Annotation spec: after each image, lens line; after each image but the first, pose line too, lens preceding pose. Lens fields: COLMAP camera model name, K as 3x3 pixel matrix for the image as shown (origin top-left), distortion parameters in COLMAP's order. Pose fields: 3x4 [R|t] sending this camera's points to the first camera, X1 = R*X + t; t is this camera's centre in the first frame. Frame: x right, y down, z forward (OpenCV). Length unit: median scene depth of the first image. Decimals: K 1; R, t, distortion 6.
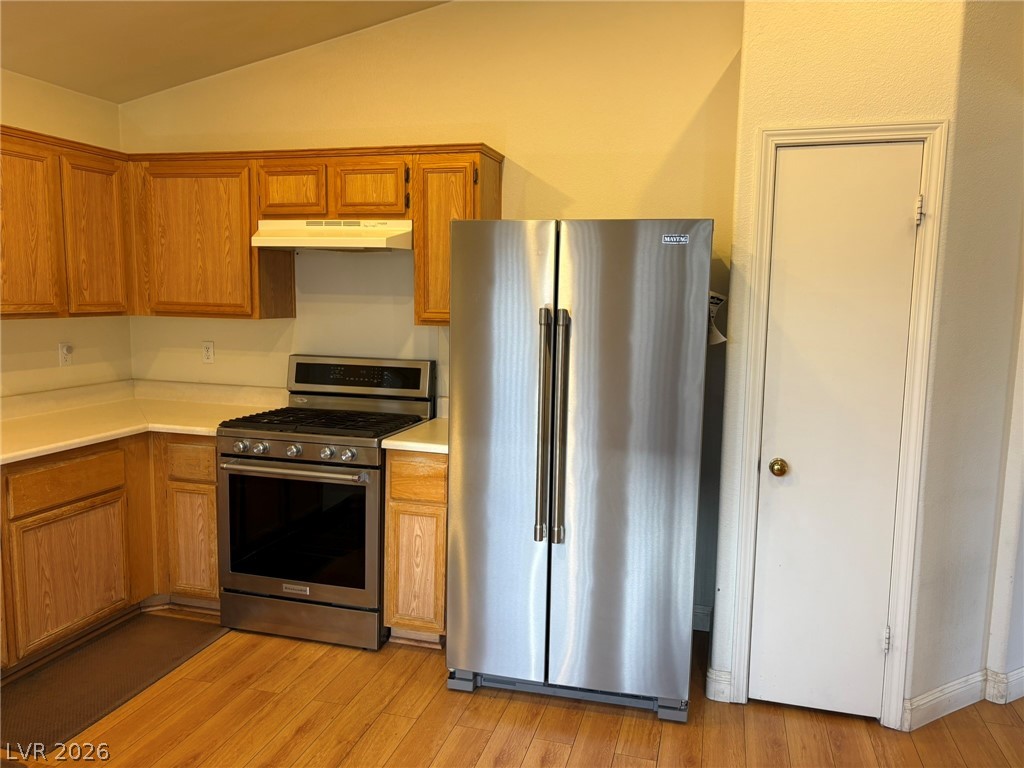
lens RADIAL K [[777.6, 0, 506.5], [0, 777.6, 377.4], [0, 0, 1]] dist [0.044594, -0.052497]
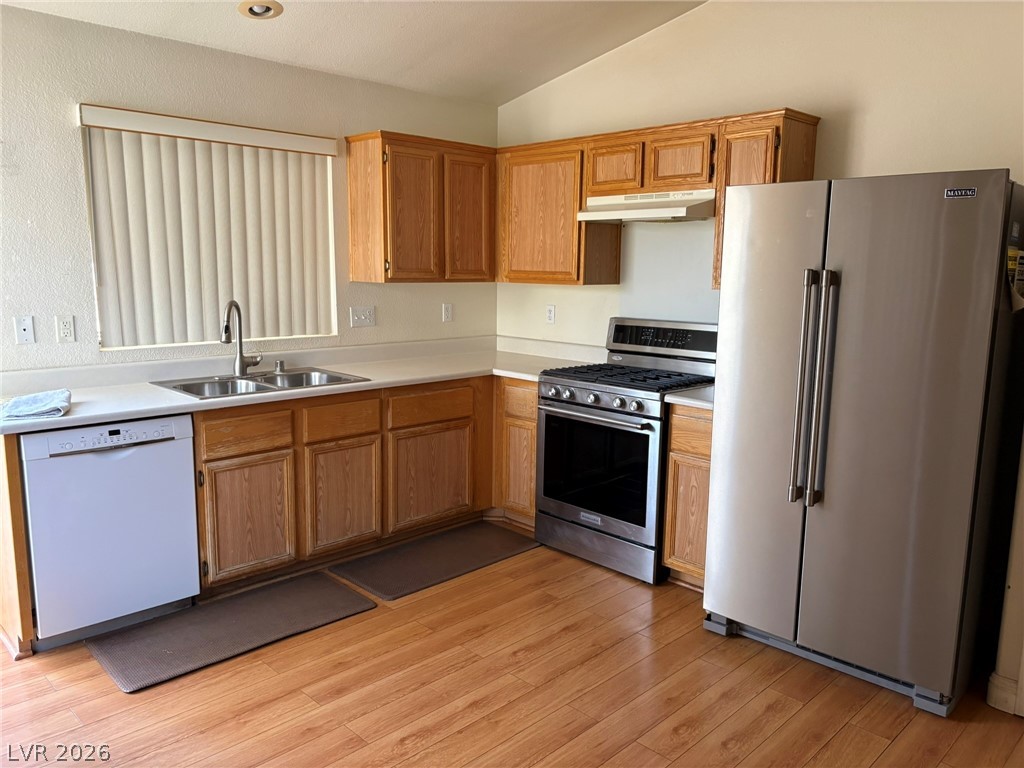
lens RADIAL K [[777.6, 0, 522.2], [0, 777.6, 385.5], [0, 0, 1]] dist [0.044594, -0.052497]
pose [[0.865796, 0.069600, -0.495533, 0.196940], [-0.052581, 0.997451, 0.048227, 0.024836], [0.497627, -0.015699, 0.867249, -0.042766]]
